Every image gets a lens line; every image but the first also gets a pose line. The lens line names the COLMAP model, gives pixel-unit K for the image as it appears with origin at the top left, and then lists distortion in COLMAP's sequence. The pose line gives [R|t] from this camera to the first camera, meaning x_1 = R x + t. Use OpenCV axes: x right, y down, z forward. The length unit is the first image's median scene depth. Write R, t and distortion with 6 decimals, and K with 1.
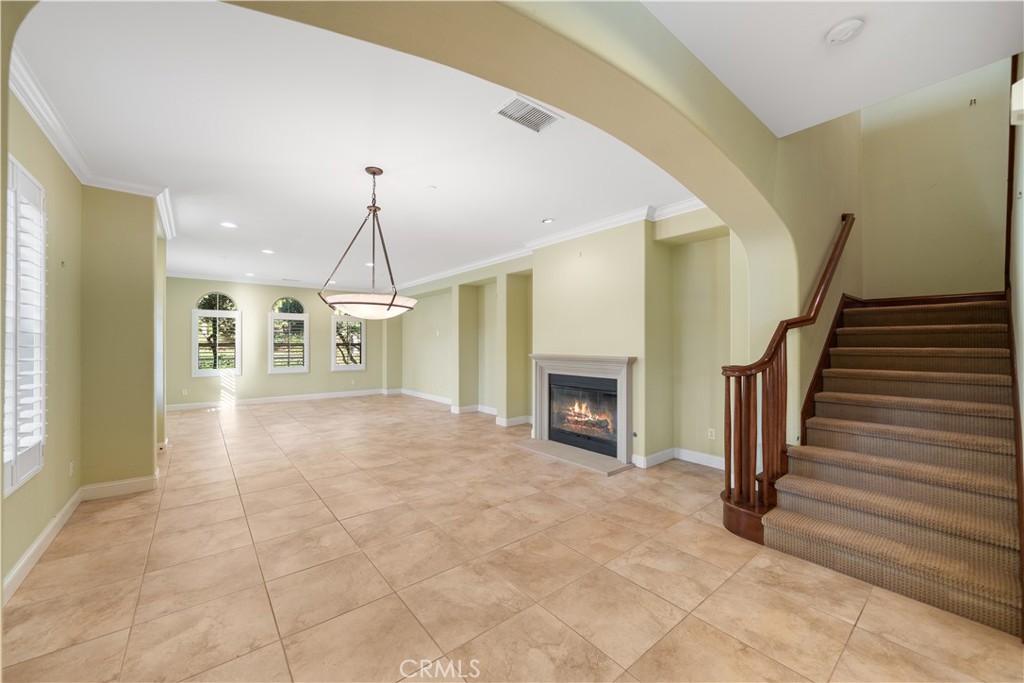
lens RADIAL K [[386.5, 0, 511.3], [0, 386.5, 339.9], [0, 0, 1]] dist [-0.003093, 0.000378]
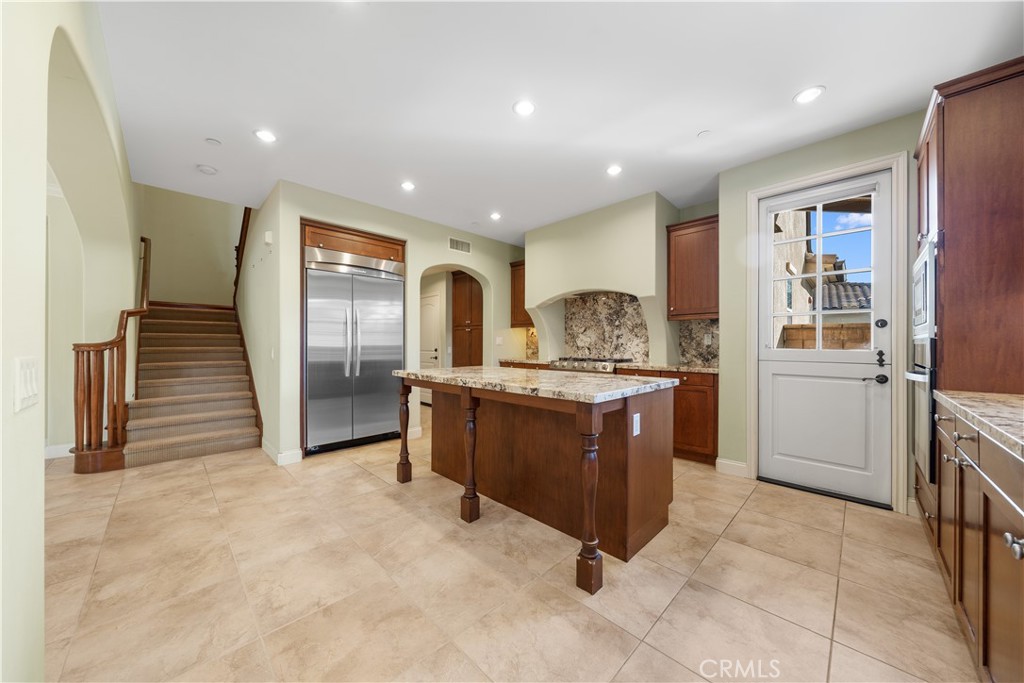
lens RADIAL K [[349.6, 0, 509.7], [0, 349.6, 345.0], [0, 0, 1]] dist [-0.005145, -0.000118]
pose [[-0.102890, 0.000468, 0.994693, -0.540716], [-0.011143, 0.999937, -0.001623, 0.050338], [-0.994630, -0.011251, -0.102878, -0.186883]]
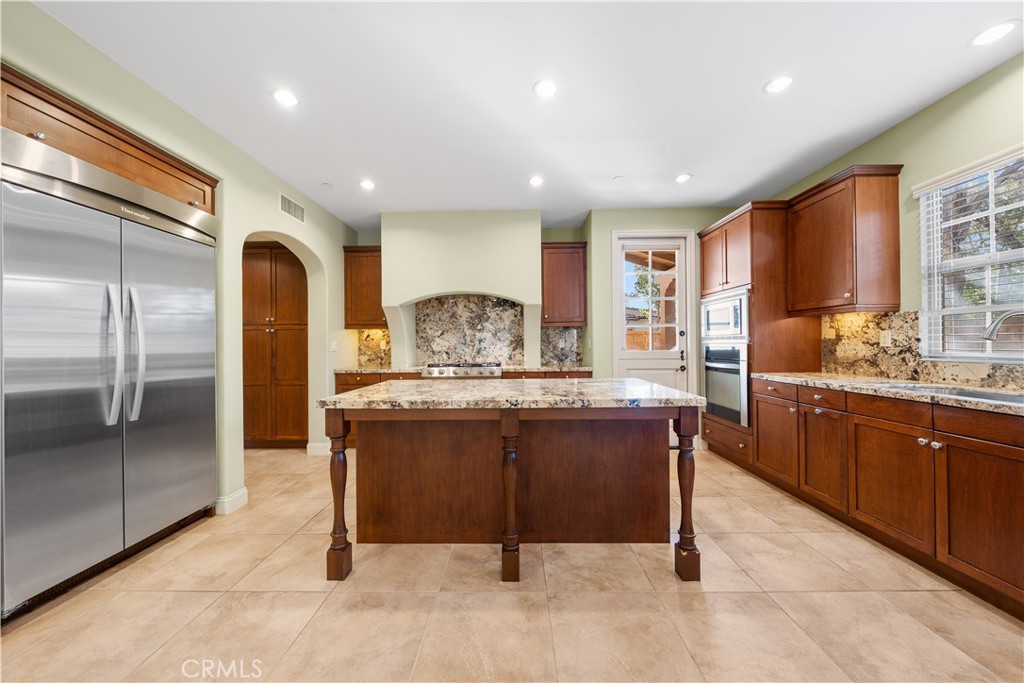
lens RADIAL K [[349.6, 0, 511.2], [0, 349.6, 343.3], [0, 0, 1]] dist [-0.005145, -0.000118]
pose [[-0.767557, 0.011960, 0.640869, -0.212134], [0.005792, 0.999915, -0.011723, 0.038916], [-0.640954, -0.005286, -0.767561, 0.215924]]
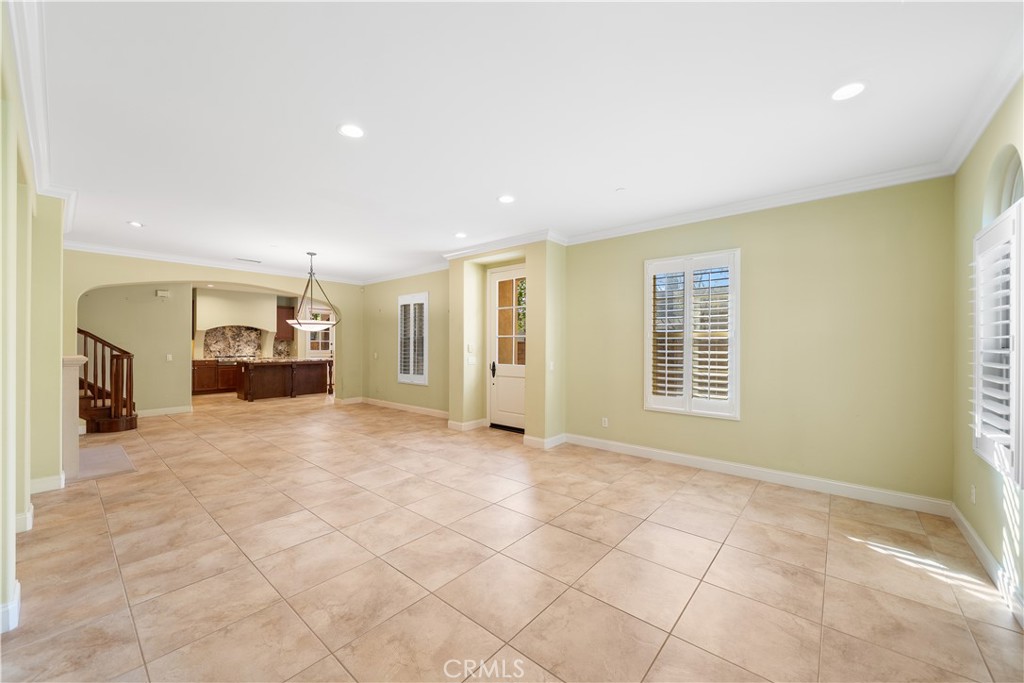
lens RADIAL K [[386.5, 0, 511.1], [0, 386.5, 344.1], [0, 0, 1]] dist [-0.003093, 0.000378]
pose [[-0.983490, -0.002469, -0.180943, -0.890972], [-0.000802, 0.999957, -0.009288, 0.026371], [0.180959, -0.008990, -0.983450, 2.773654]]
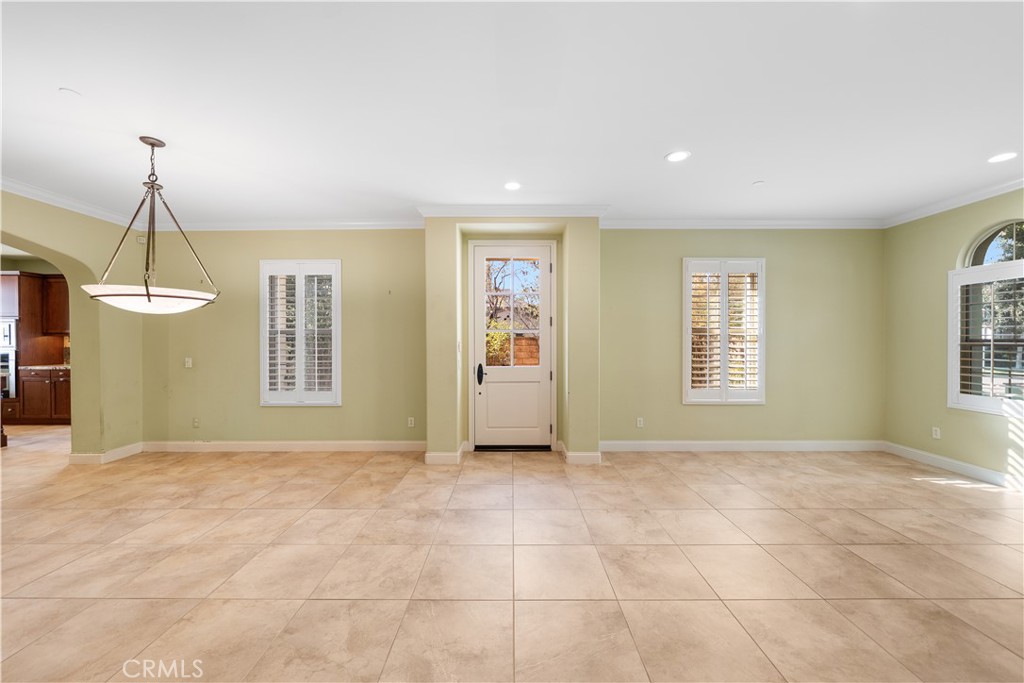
lens RADIAL K [[386.5, 0, 510.9], [0, 386.5, 343.2], [0, 0, 1]] dist [-0.003093, 0.000378]
pose [[-0.632515, 0.008486, -0.774502, -0.173620], [0.008975, 0.999953, 0.003626, 0.014703], [0.774496, -0.004658, -0.632561, 1.959951]]
